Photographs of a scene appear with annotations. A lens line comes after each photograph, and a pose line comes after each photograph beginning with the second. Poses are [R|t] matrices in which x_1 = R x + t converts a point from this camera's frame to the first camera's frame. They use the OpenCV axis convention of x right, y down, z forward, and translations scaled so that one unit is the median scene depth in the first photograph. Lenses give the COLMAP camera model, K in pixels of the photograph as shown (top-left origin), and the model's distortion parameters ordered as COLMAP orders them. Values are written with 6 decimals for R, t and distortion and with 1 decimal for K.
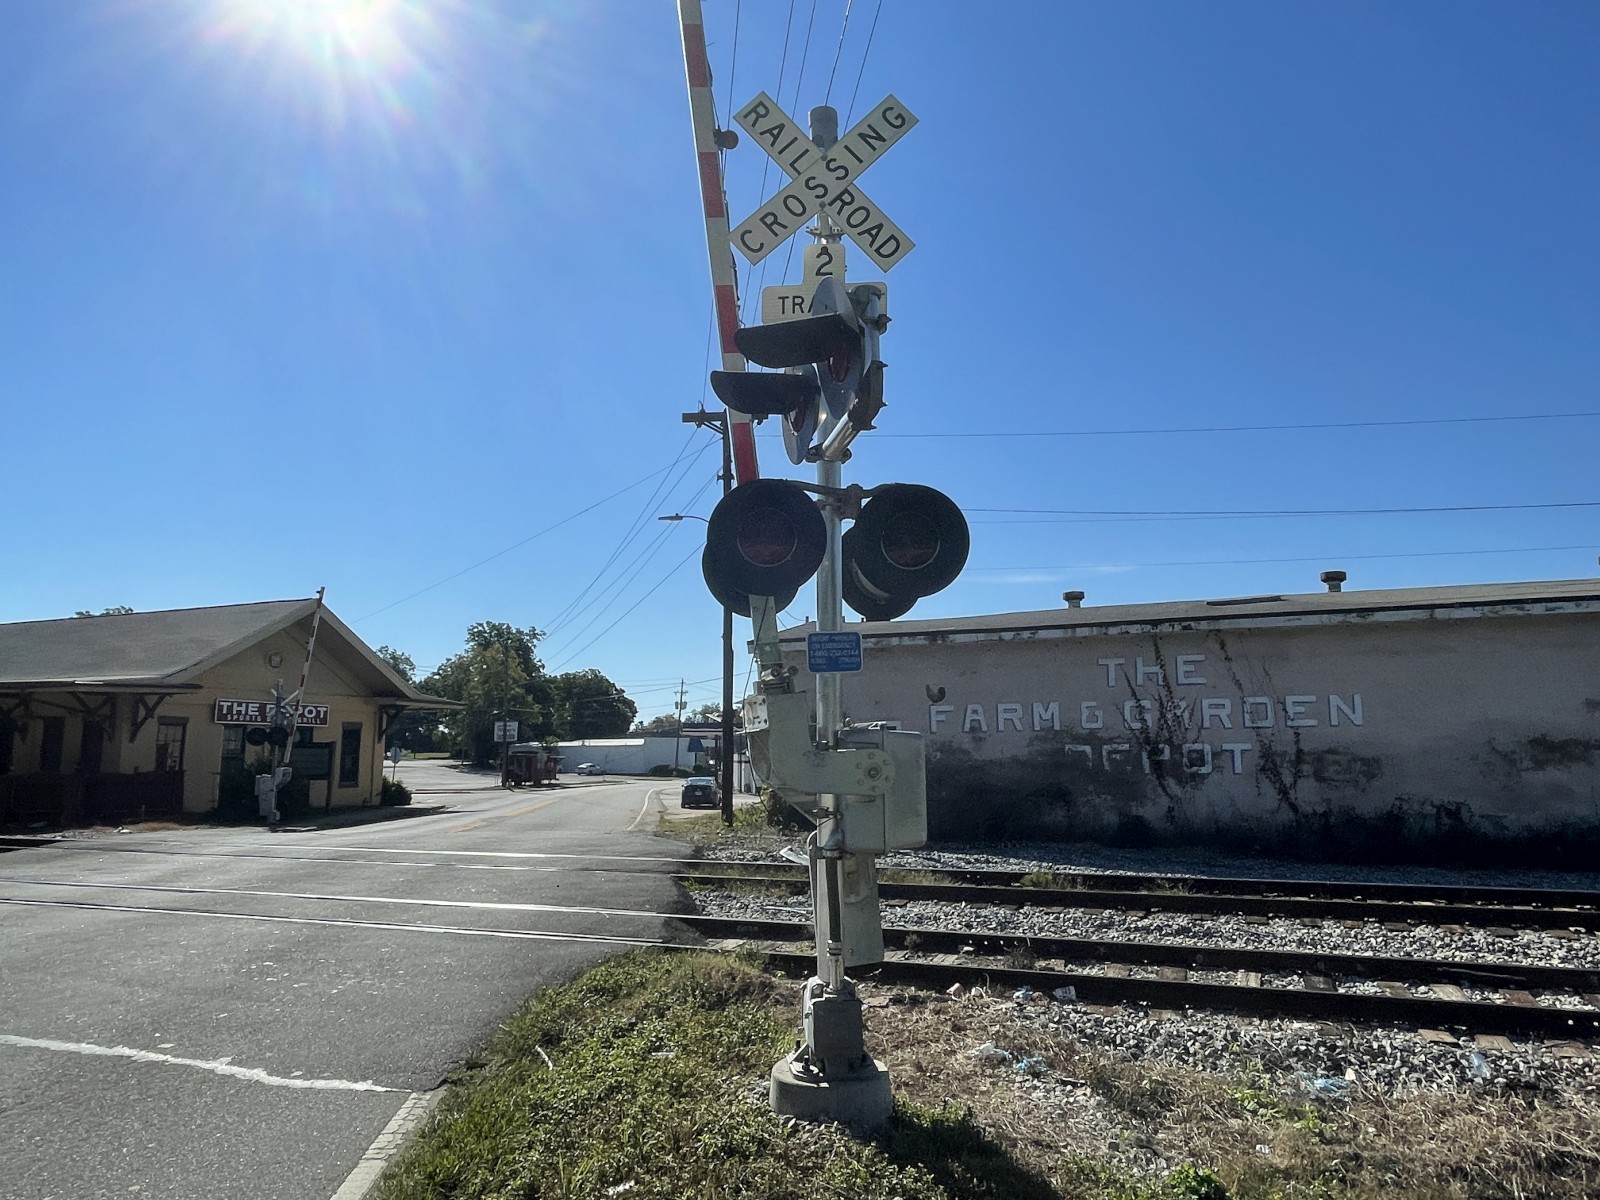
lens RADIAL K [[1024.2, 0, 807.1], [0, 1024.2, 596.0], [0, 0, 1]] dist [0.007195, -0.001551]
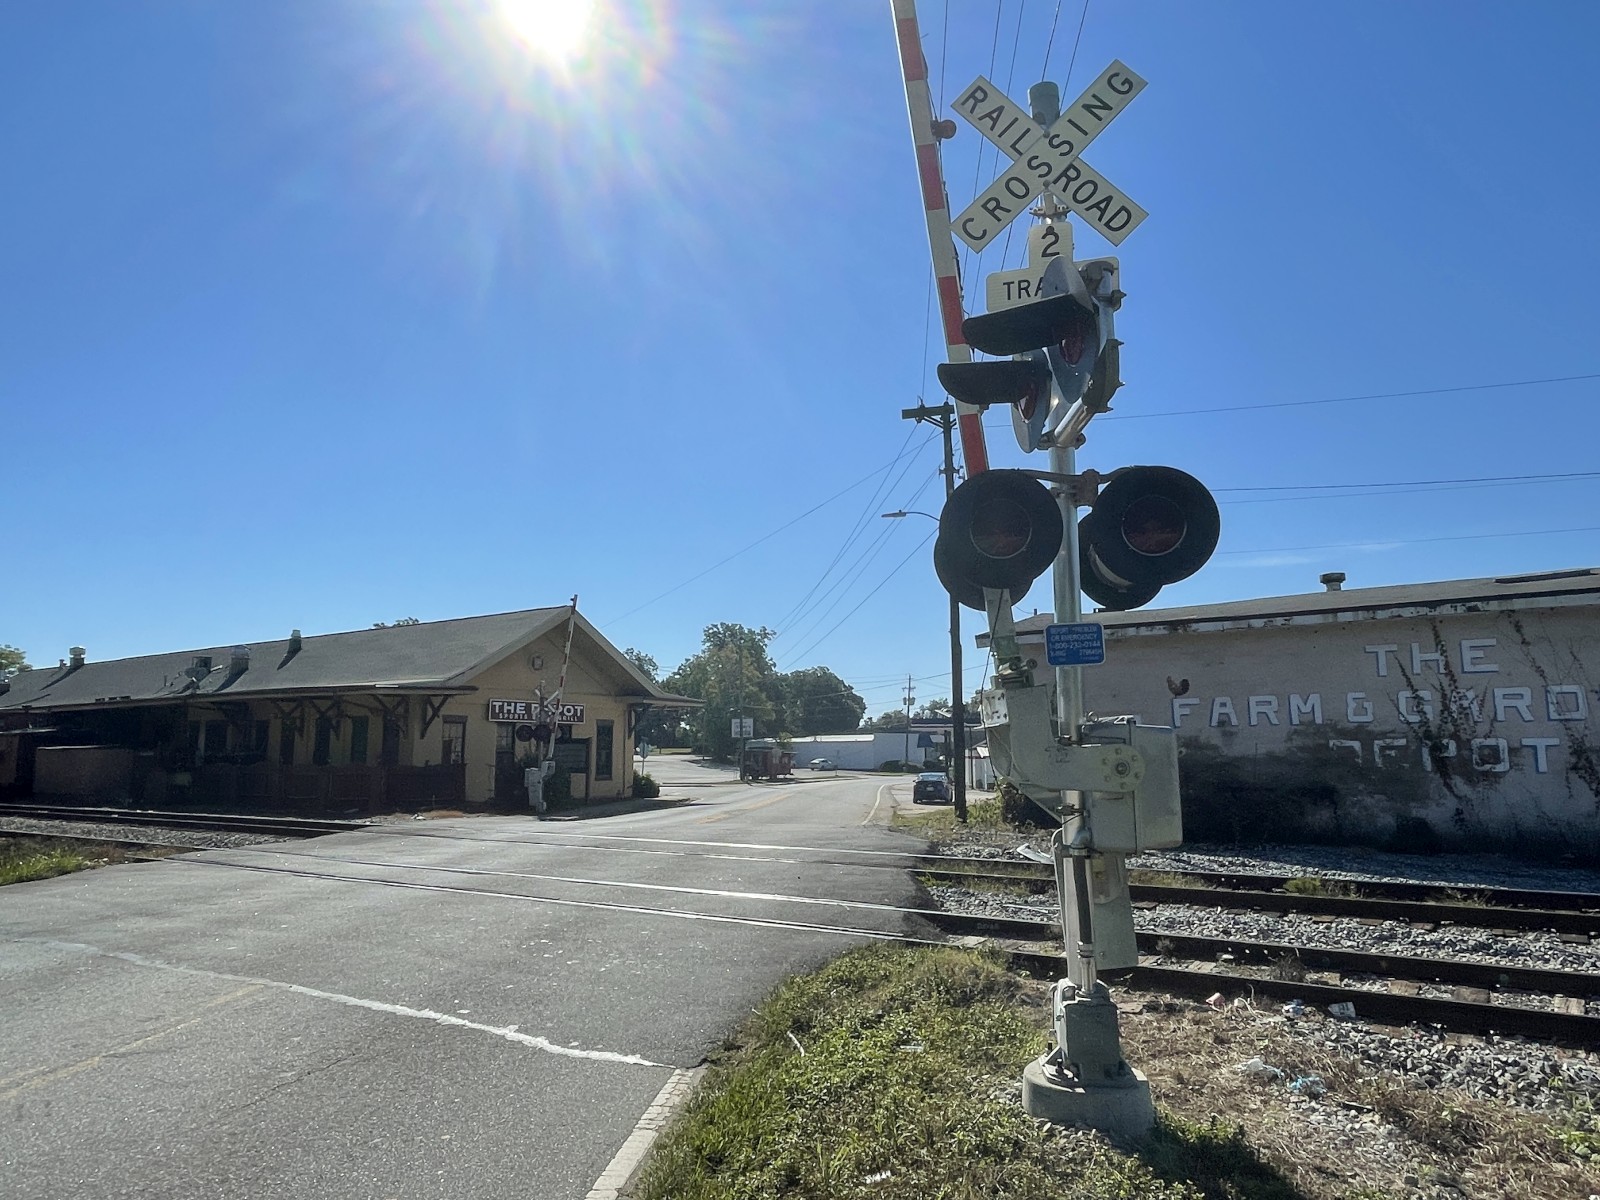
lens RADIAL K [[1024.2, 0, 807.1], [0, 1024.2, 596.0], [0, 0, 1]] dist [0.007195, -0.001551]
pose [[0.975809, -0.032175, -0.216246, -0.003466], [0.033071, 0.999453, 0.000523, 0.000171], [0.216111, -0.007662, 0.976339, 0.000193]]
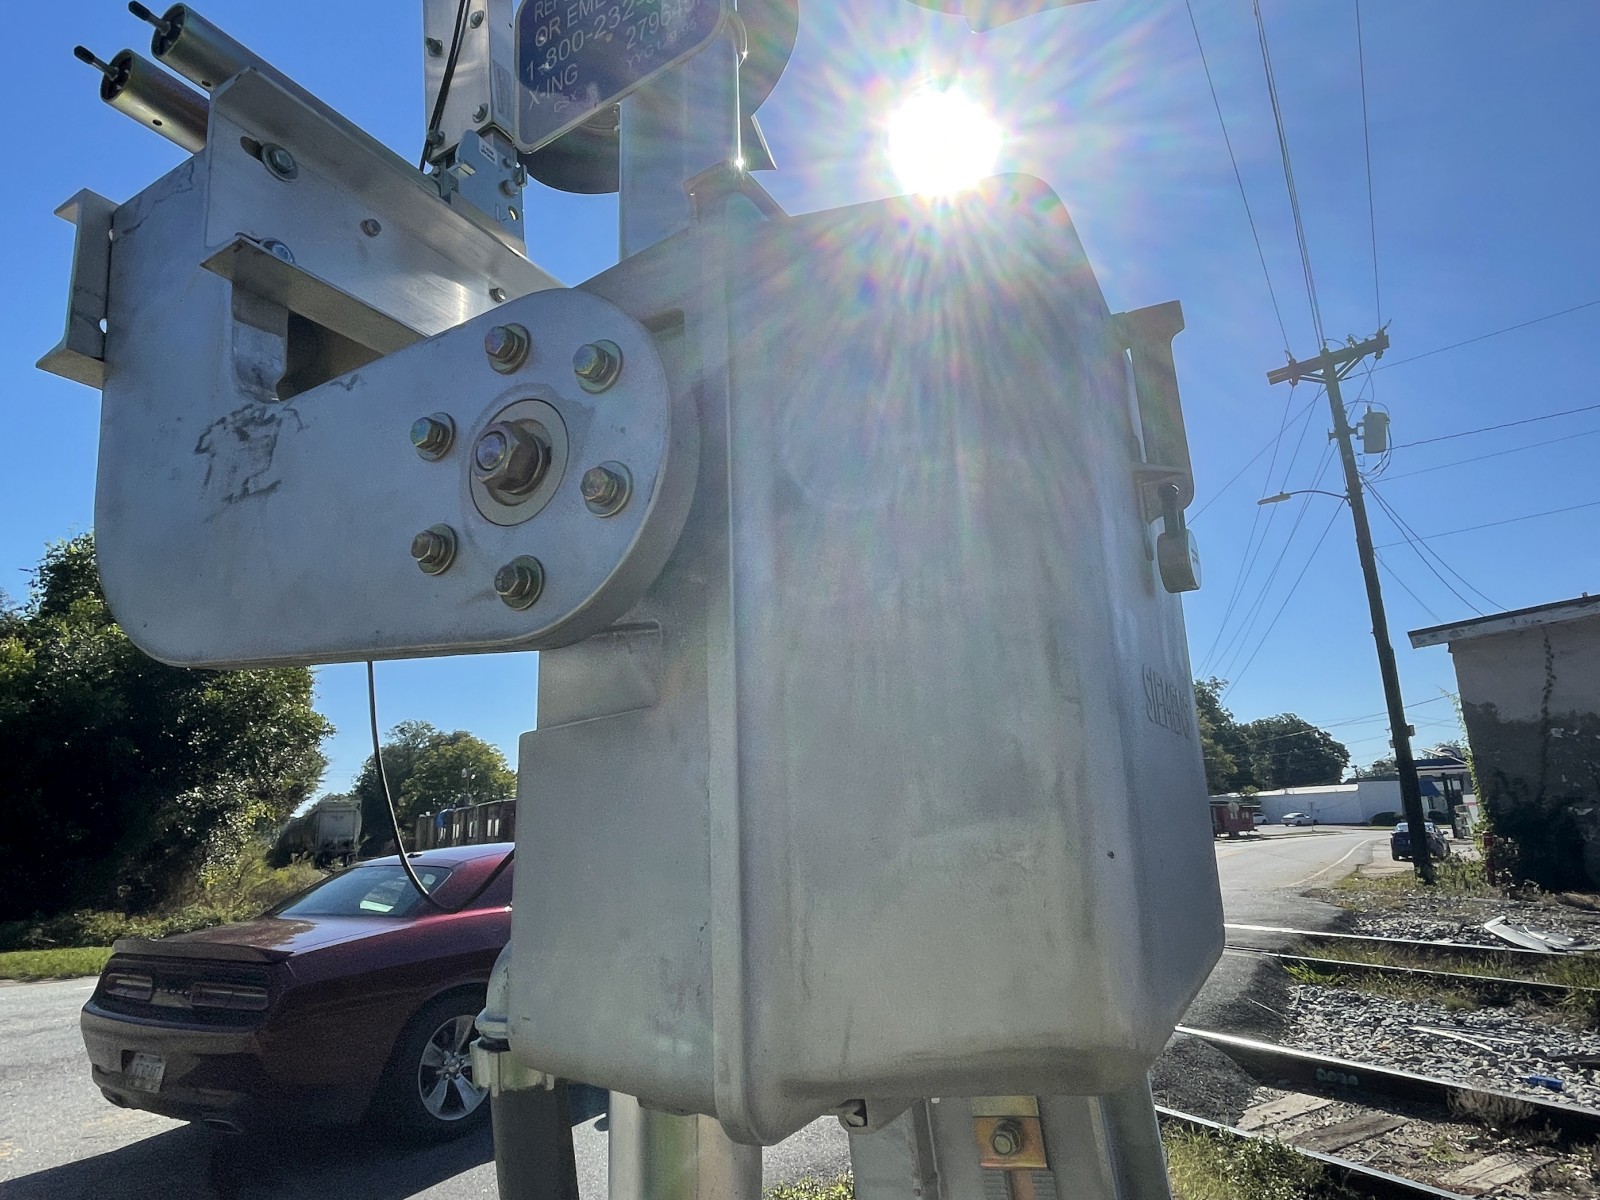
lens RADIAL K [[946.8, 0, 800.0], [0, 946.8, 600.0], [0, 0, 1]] dist [0.001742, 0.000218]
pose [[0.768114, -0.168561, -0.617729, 0.060350], [0.127708, 0.985675, -0.110164, 0.076734], [0.627449, 0.005729, 0.778637, 0.345678]]
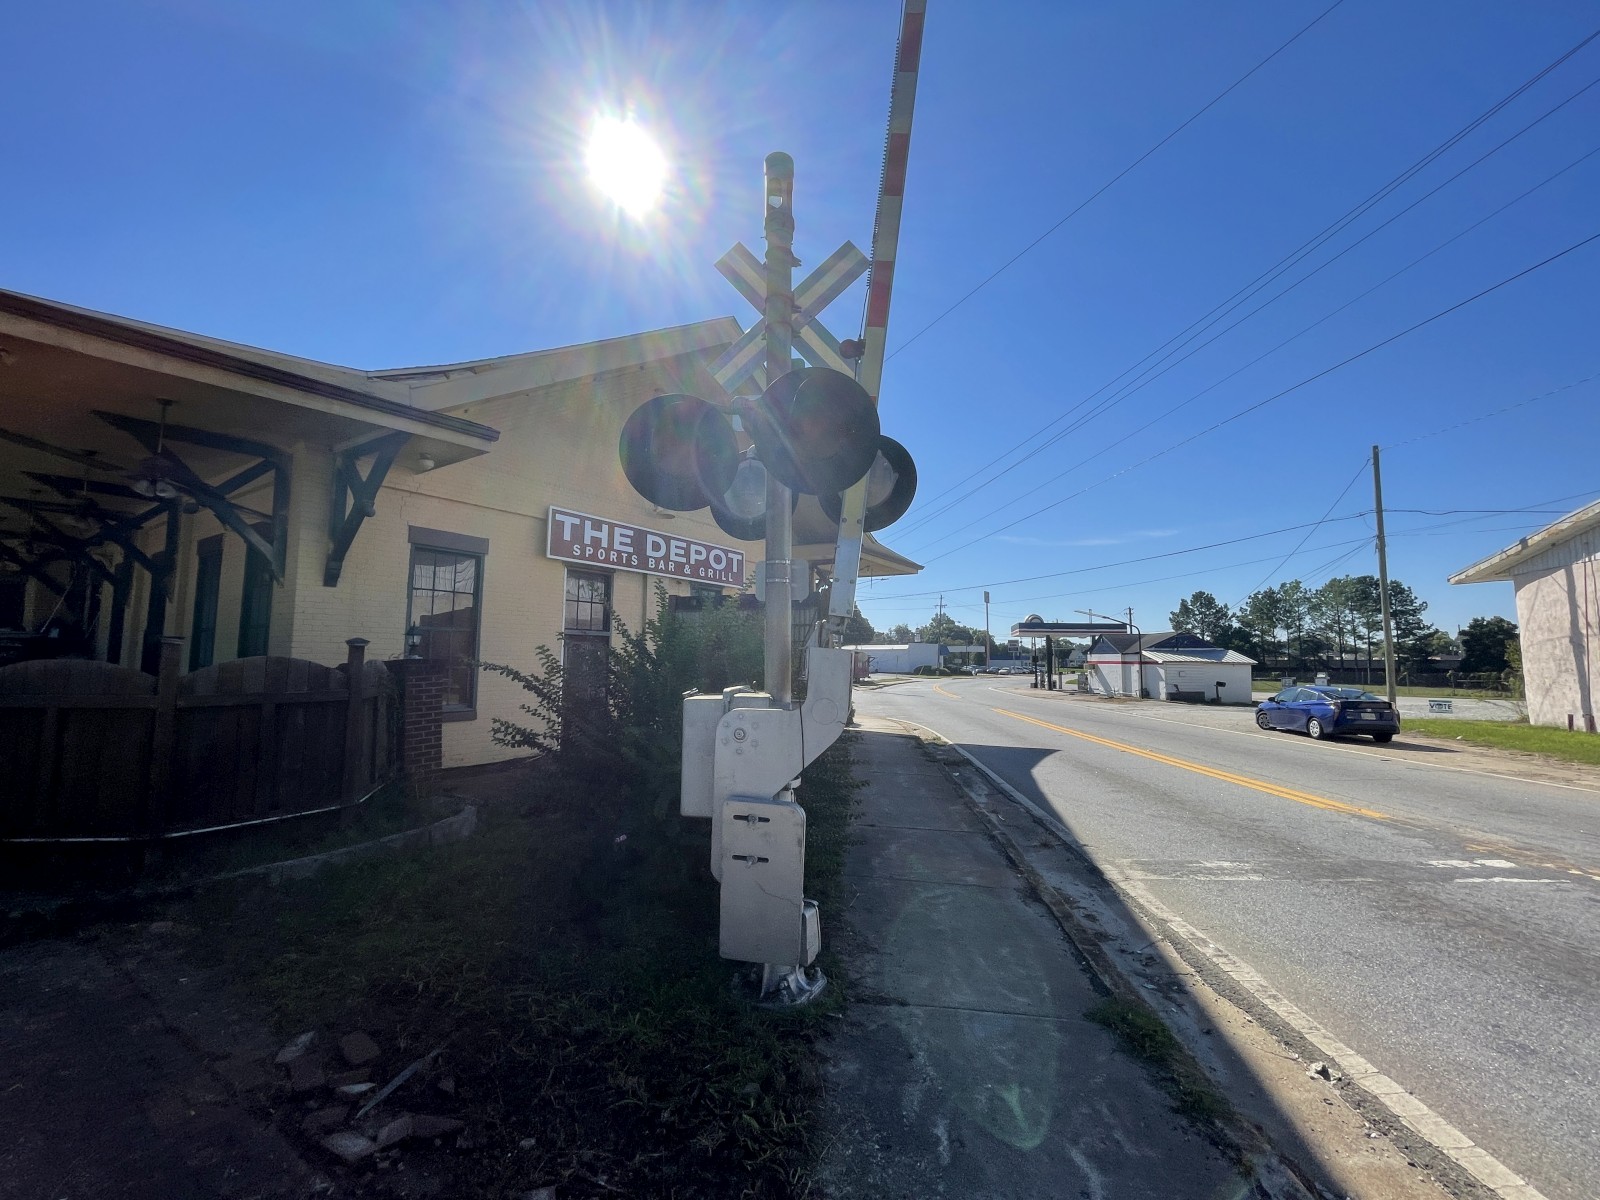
lens RADIAL K [[645.4, 0, 805.4], [0, 645.4, 601.9], [0, 0, 1]] dist [-0.001528, -0.000162]
pose [[0.979761, -0.007913, -0.200016, -1.128291], [0.020763, 0.997846, 0.062231, 0.350927], [0.199093, -0.065125, 0.977814, 2.051769]]
